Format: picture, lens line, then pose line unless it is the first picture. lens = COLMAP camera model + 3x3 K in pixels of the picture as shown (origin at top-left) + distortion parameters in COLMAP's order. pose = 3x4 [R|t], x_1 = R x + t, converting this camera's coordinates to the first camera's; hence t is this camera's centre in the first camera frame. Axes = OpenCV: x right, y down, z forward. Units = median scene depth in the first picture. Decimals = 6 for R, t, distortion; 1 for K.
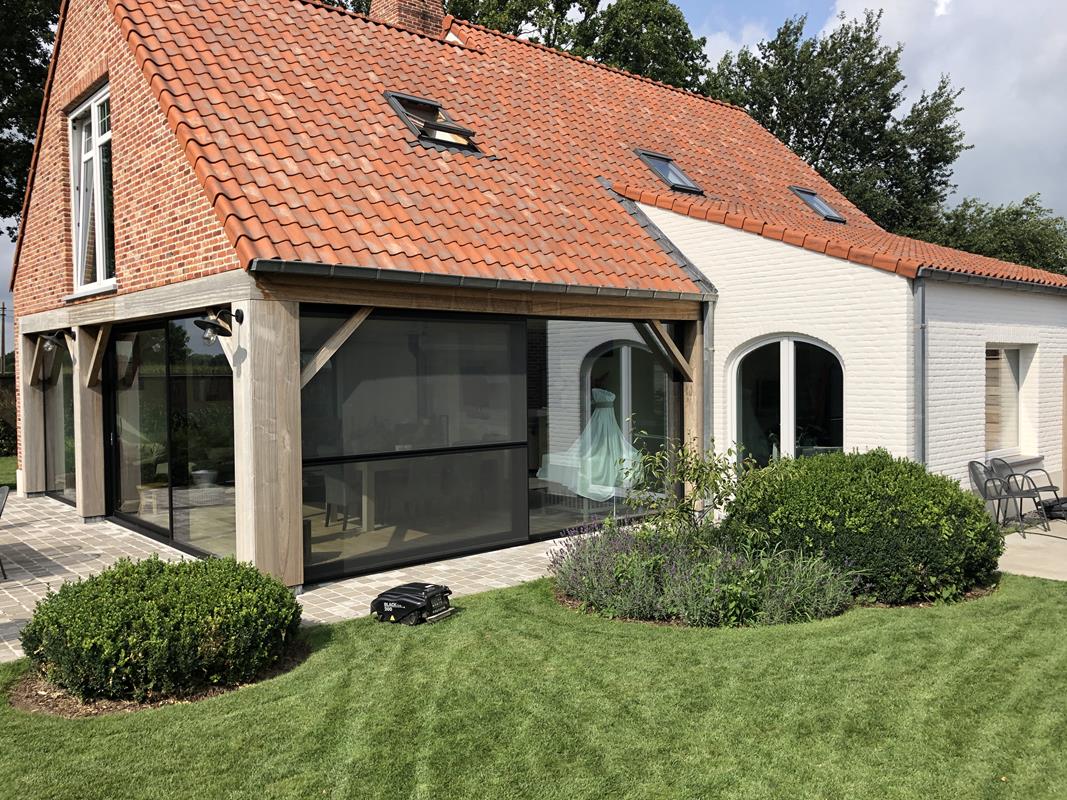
lens RADIAL K [[878.8, 0, 532.7], [0, 878.8, 400.1], [0, 0, 1]] dist [0.042312, -0.030921]
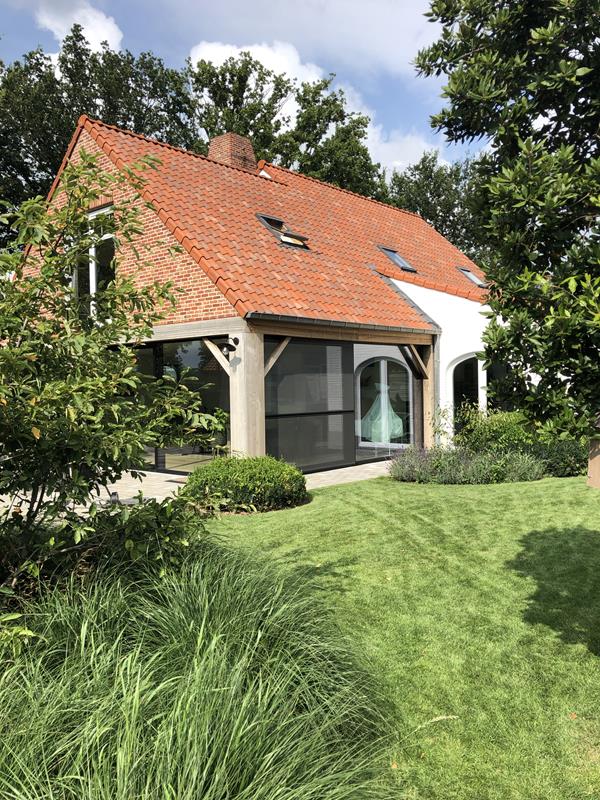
lens RADIAL K [[658.9, 0, 297.9], [0, 658.9, 402.1], [0, 0, 1]] dist [0.042312, -0.030921]
pose [[0.991544, -0.008155, 0.129515, -0.317123], [0.009474, 0.999909, -0.009569, 0.045270], [-0.129425, 0.010716, 0.991531, -0.374419]]
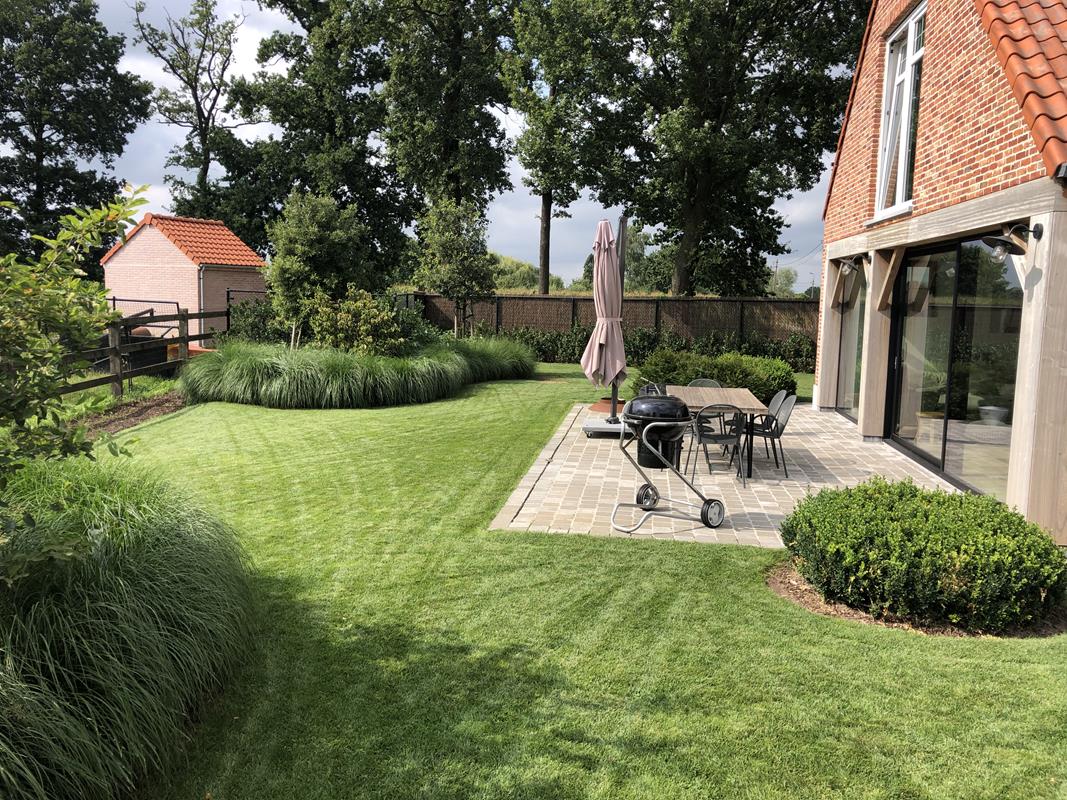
lens RADIAL K [[878.8, 0, 526.6], [0, 878.8, 393.3], [0, 0, 1]] dist [0.042312, -0.030921]
pose [[0.652095, 0.108873, -0.750279, 0.014537], [-0.056396, 0.993859, 0.095202, 0.007806], [0.756037, -0.019768, 0.654230, 0.027012]]
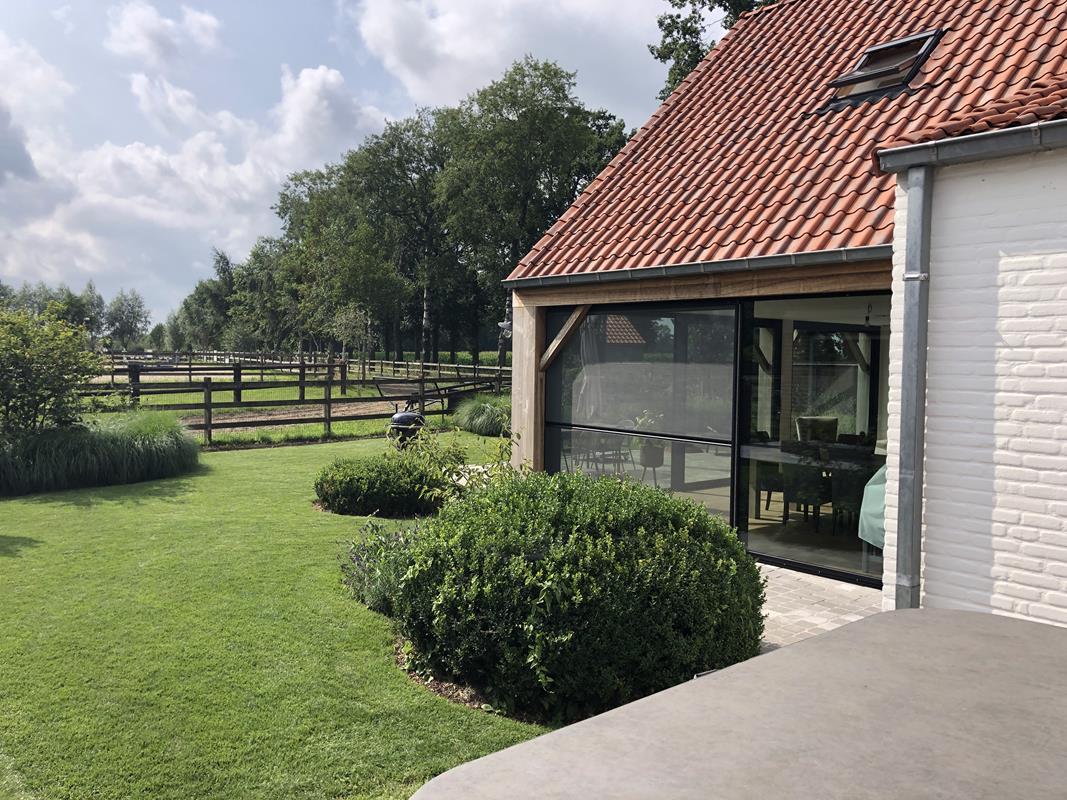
lens RADIAL K [[878.8, 0, 532.7], [0, 878.8, 397.8], [0, 0, 1]] dist [0.042312, -0.030921]
pose [[-0.023764, 0.056305, -0.998131, 0.916235], [-0.046211, 0.997284, 0.057358, -0.040230], [0.998649, 0.047487, -0.021098, 0.857831]]
